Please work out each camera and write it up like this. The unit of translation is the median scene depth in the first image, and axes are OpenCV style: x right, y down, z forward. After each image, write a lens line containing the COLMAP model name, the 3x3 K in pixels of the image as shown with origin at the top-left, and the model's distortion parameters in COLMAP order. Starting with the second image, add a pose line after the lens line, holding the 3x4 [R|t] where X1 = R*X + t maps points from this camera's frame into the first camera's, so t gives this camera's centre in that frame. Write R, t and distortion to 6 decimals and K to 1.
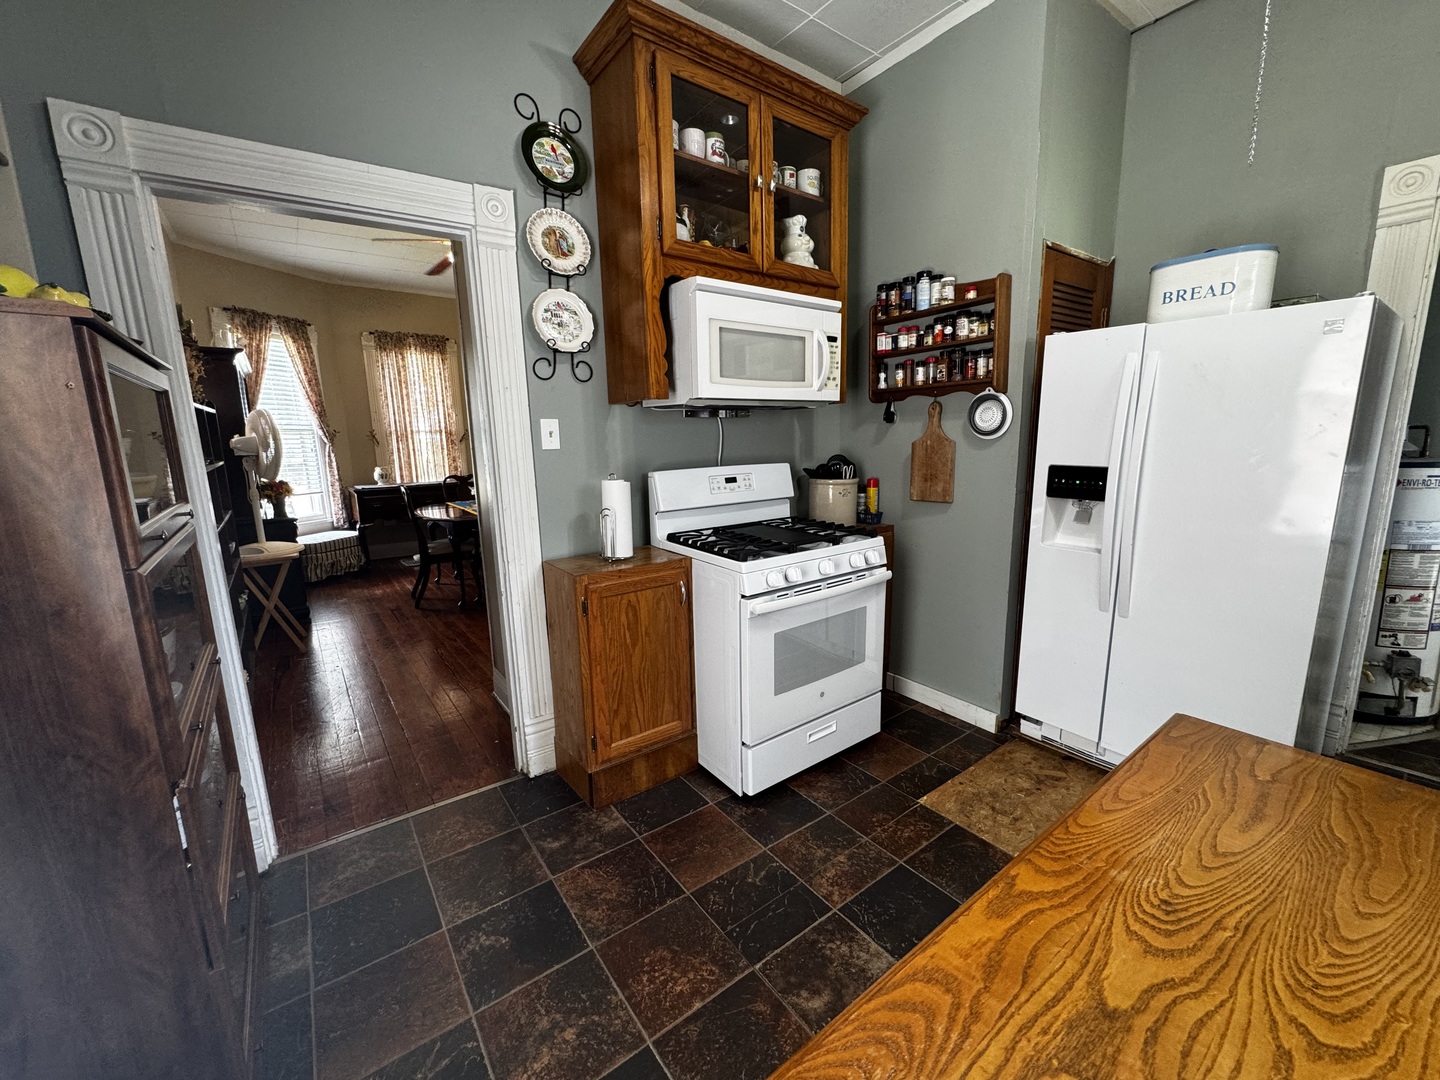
lens RADIAL K [[576.4, 0, 722.0], [0, 576.4, 539.5], [0, 0, 1]] dist [0.001664, 0.000057]
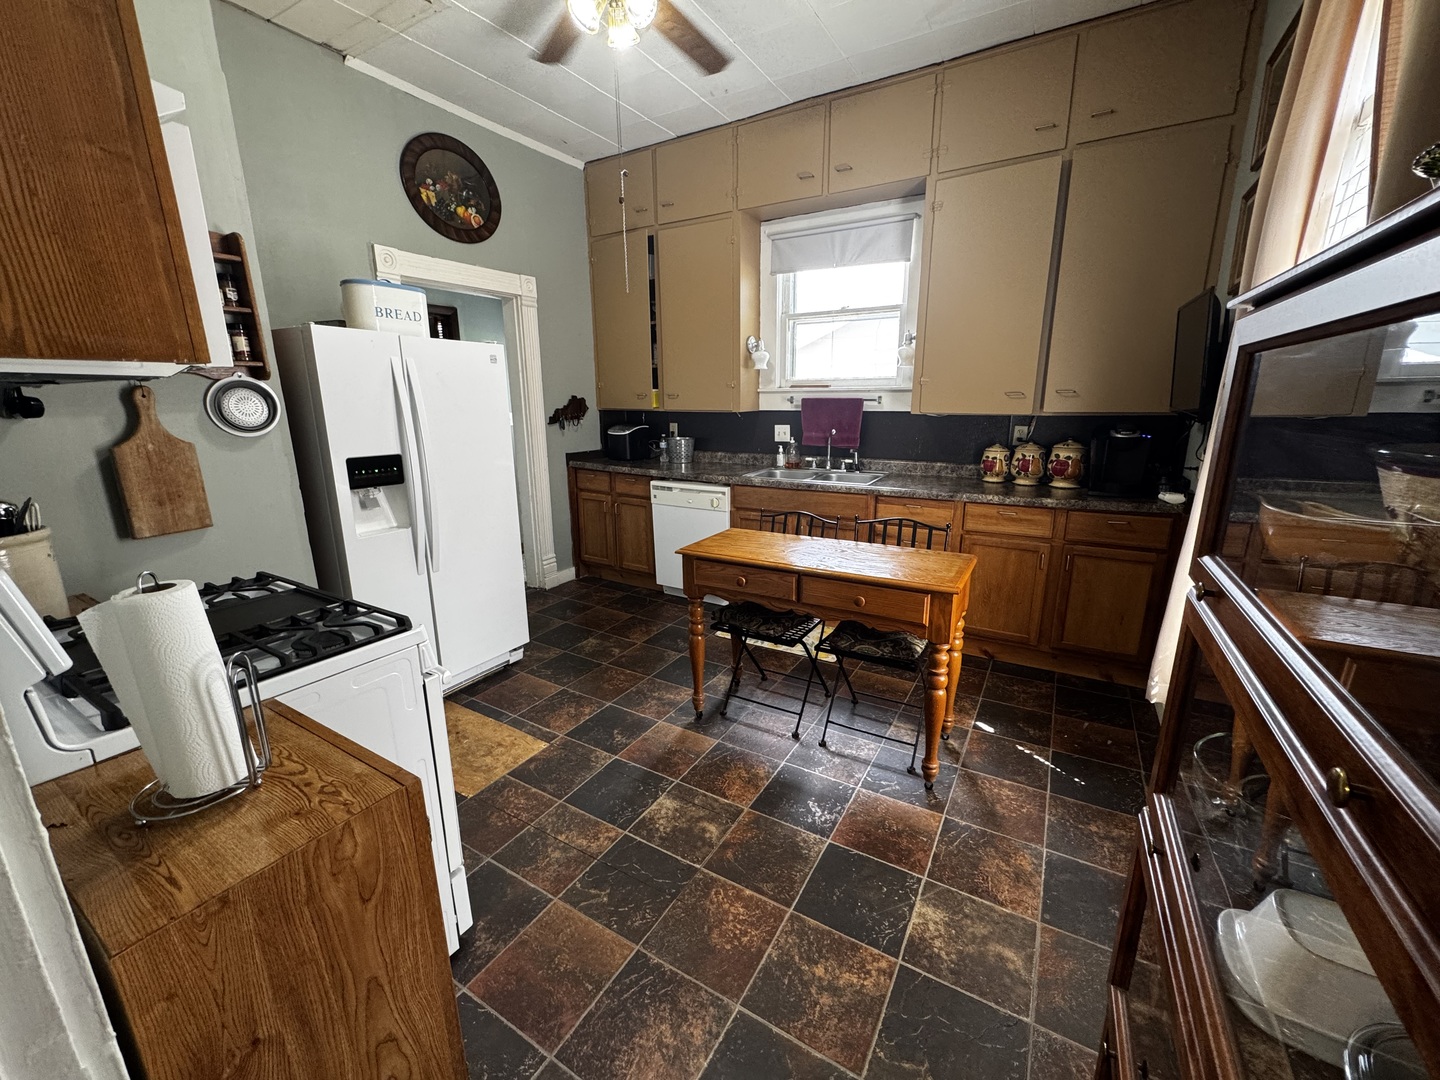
lens RADIAL K [[576.4, 0, 720.2], [0, 576.4, 541.2], [0, 0, 1]] dist [0.001664, 0.000057]
pose [[-0.385787, -0.201827, 0.900241, -0.907460], [0.183480, 0.939503, 0.289257, -0.244701], [-0.904159, 0.276768, -0.325417, 1.158277]]
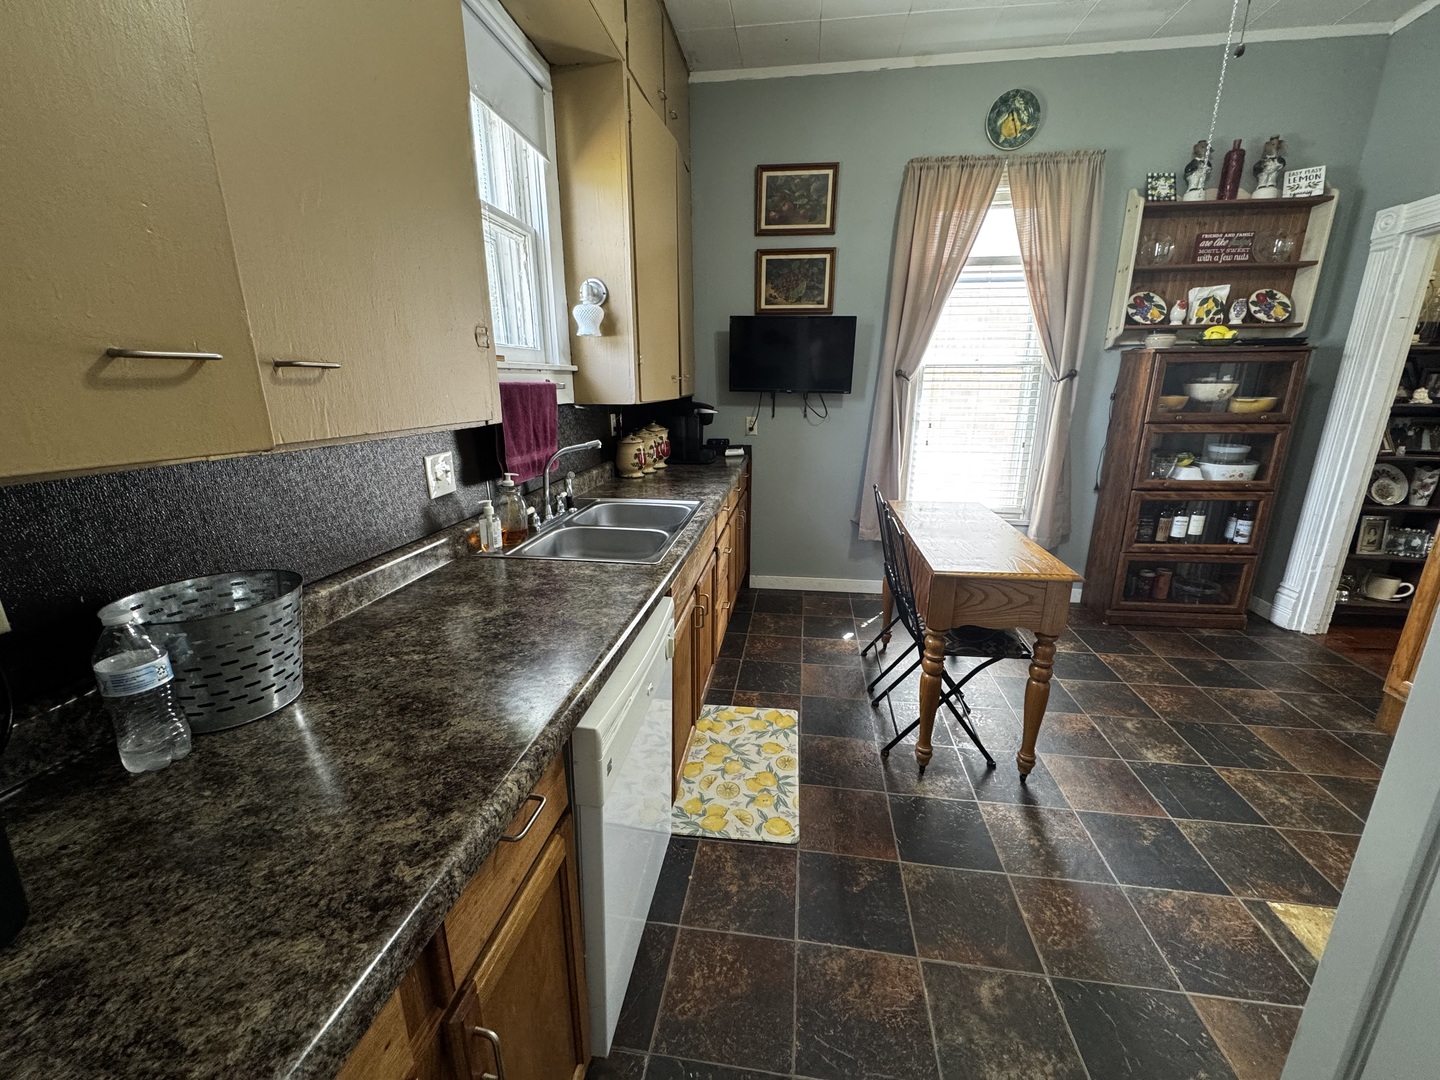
lens RADIAL K [[576.4, 0, 724.6], [0, 576.4, 537.7], [0, 0, 1]] dist [0.001664, 0.000057]
pose [[-0.699795, 0.202624, -0.685004, 0.399890], [-0.117136, 0.913399, 0.389848, -0.285024], [0.704674, 0.353053, -0.615457, 1.319986]]
